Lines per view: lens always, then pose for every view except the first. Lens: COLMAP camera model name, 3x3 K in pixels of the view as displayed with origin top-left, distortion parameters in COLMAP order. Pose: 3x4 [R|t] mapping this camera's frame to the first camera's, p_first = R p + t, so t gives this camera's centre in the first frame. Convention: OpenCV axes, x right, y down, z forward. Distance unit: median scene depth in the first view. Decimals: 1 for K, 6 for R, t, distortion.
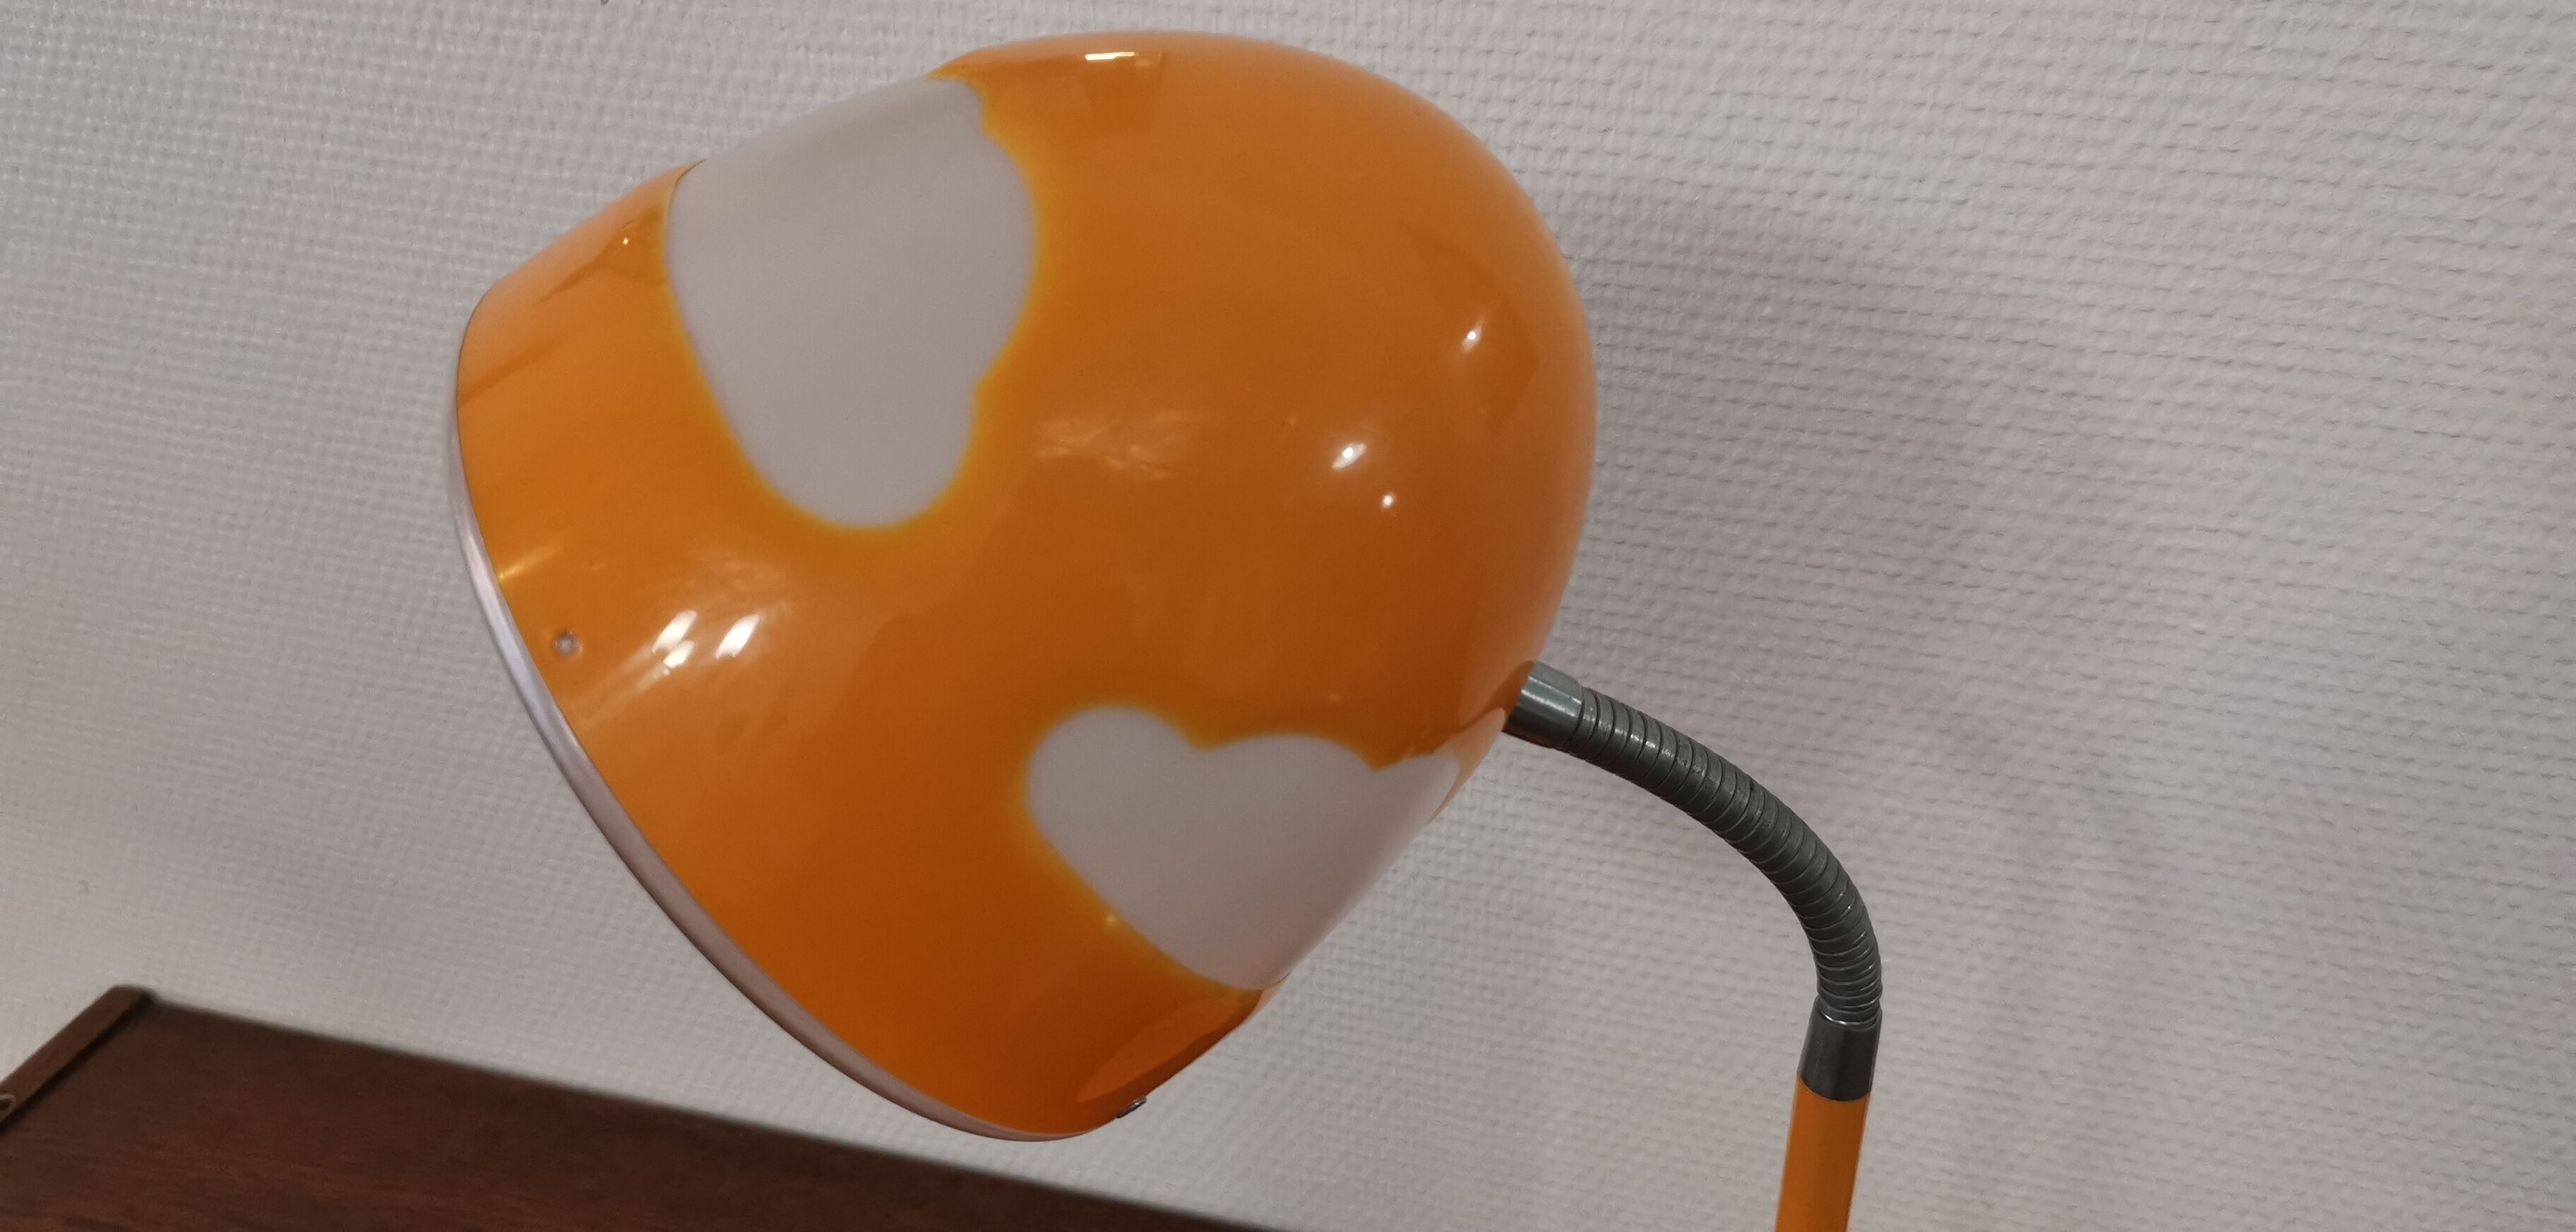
lens RADIAL K [[1996.5, 0, 1301.2], [0, 1996.5, 601.7], [0, 0, 1]] dist [0.033481, -0.063851]
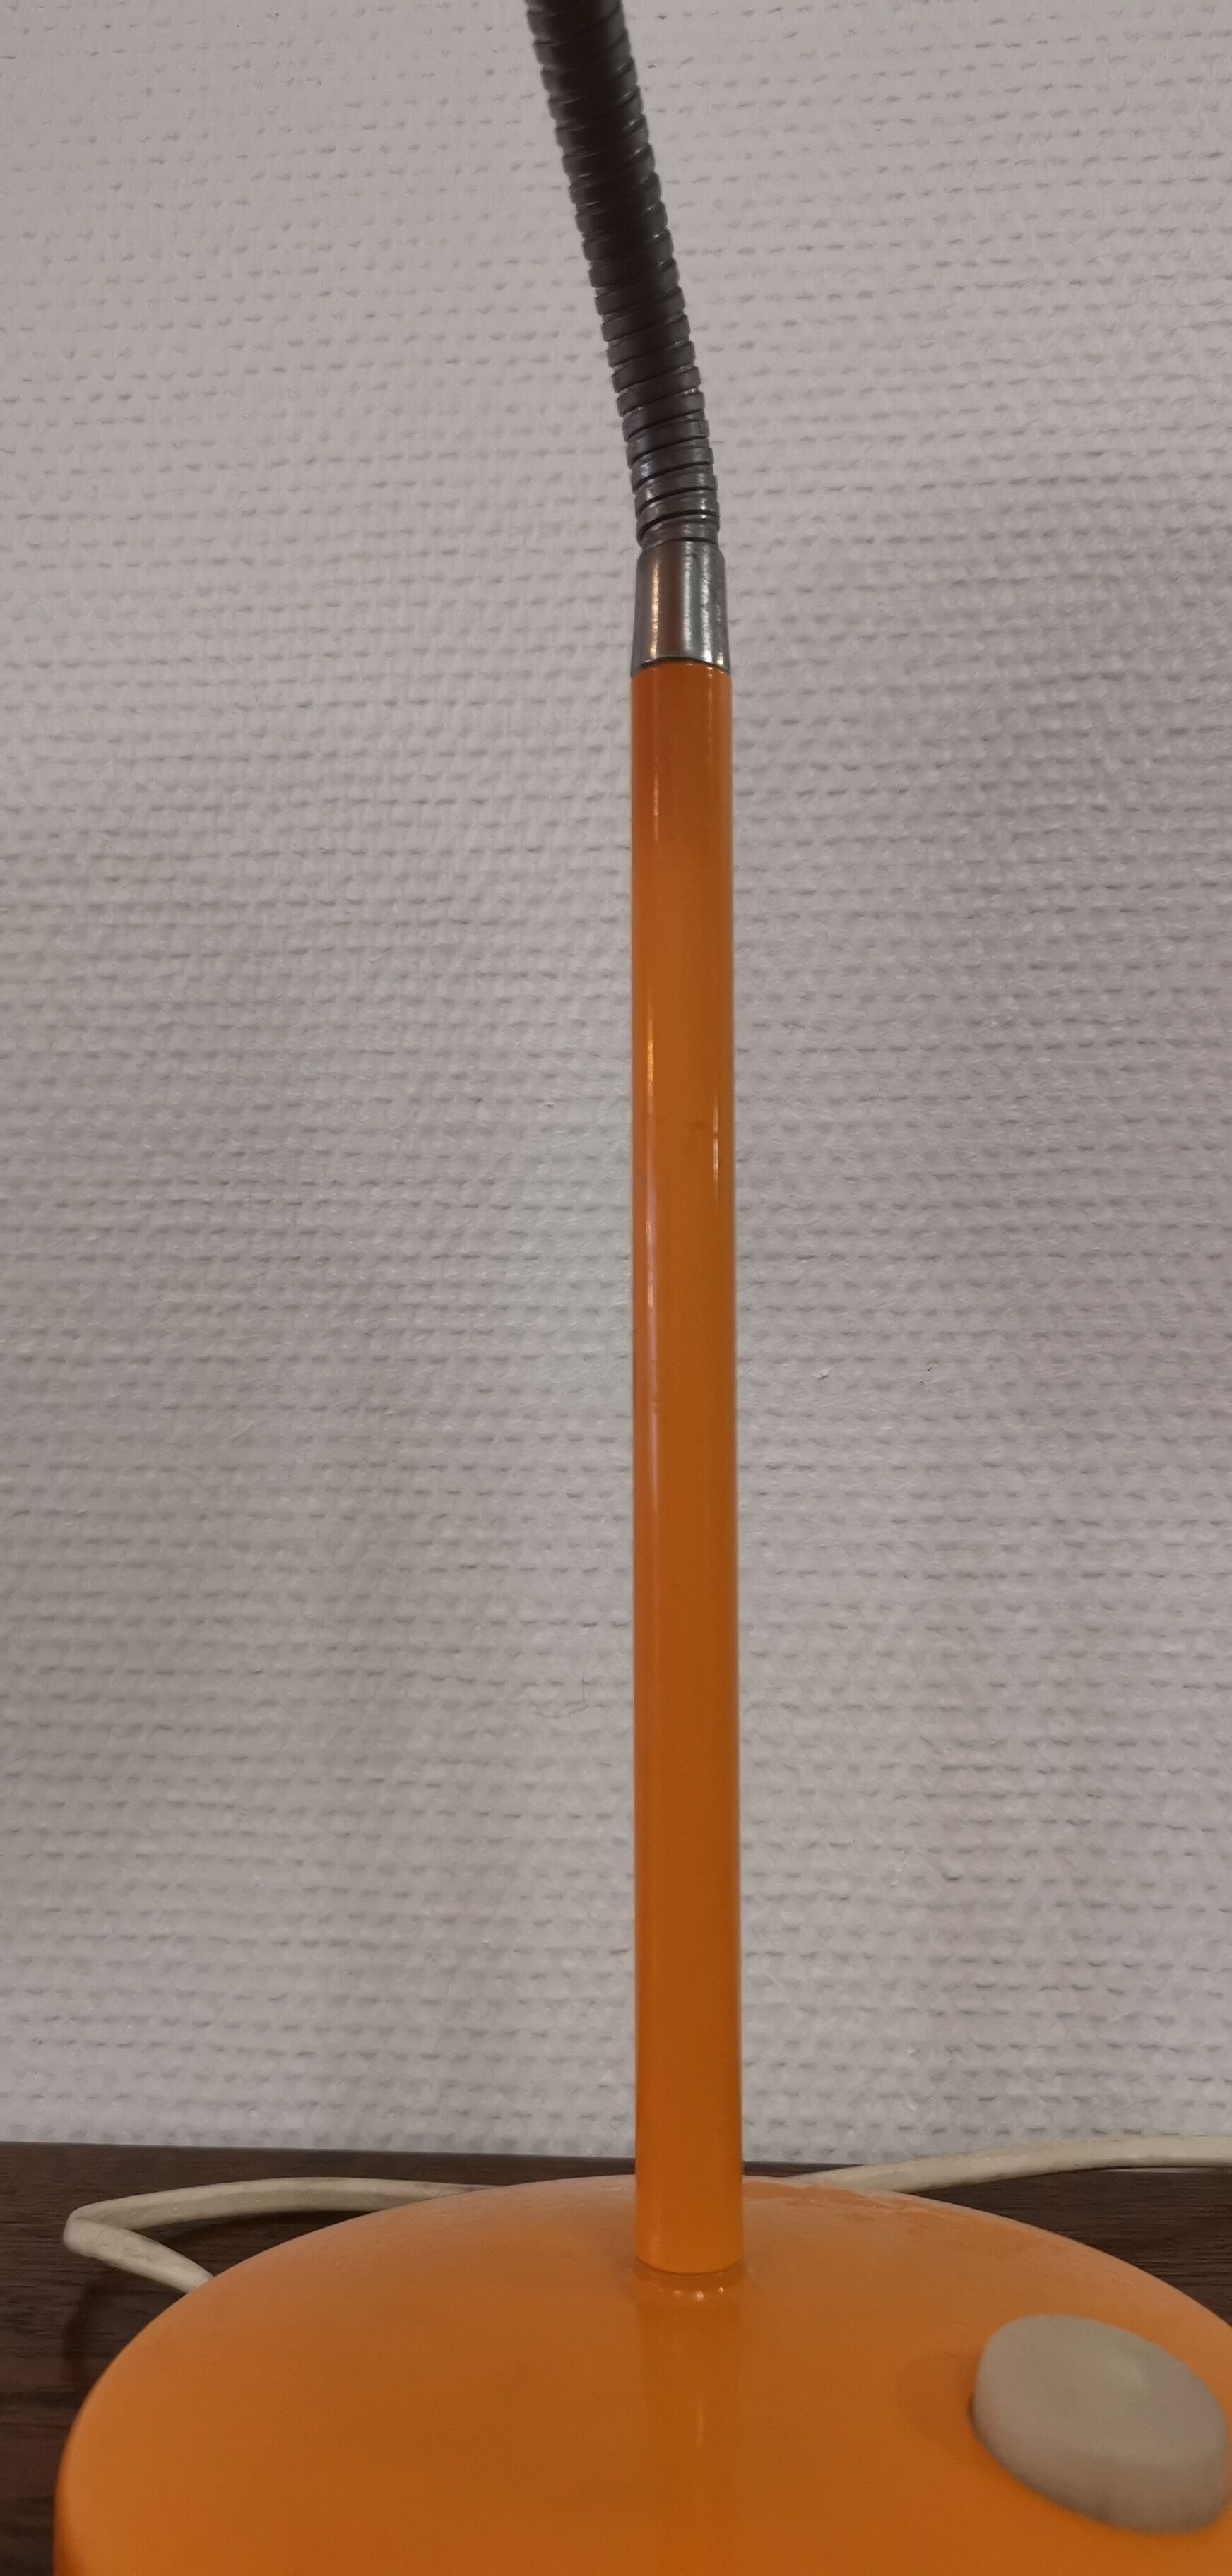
lens RADIAL K [[1996.5, 0, 624.8], [0, 1996.5, 1280.8], [0, 0, 1]] dist [0.033481, -0.063851]
pose [[0.982056, 0.017152, 0.187809, 0.094398], [0.092074, 0.825497, -0.556846, 0.614046], [-0.164587, 0.564146, 0.809105, 0.450513]]
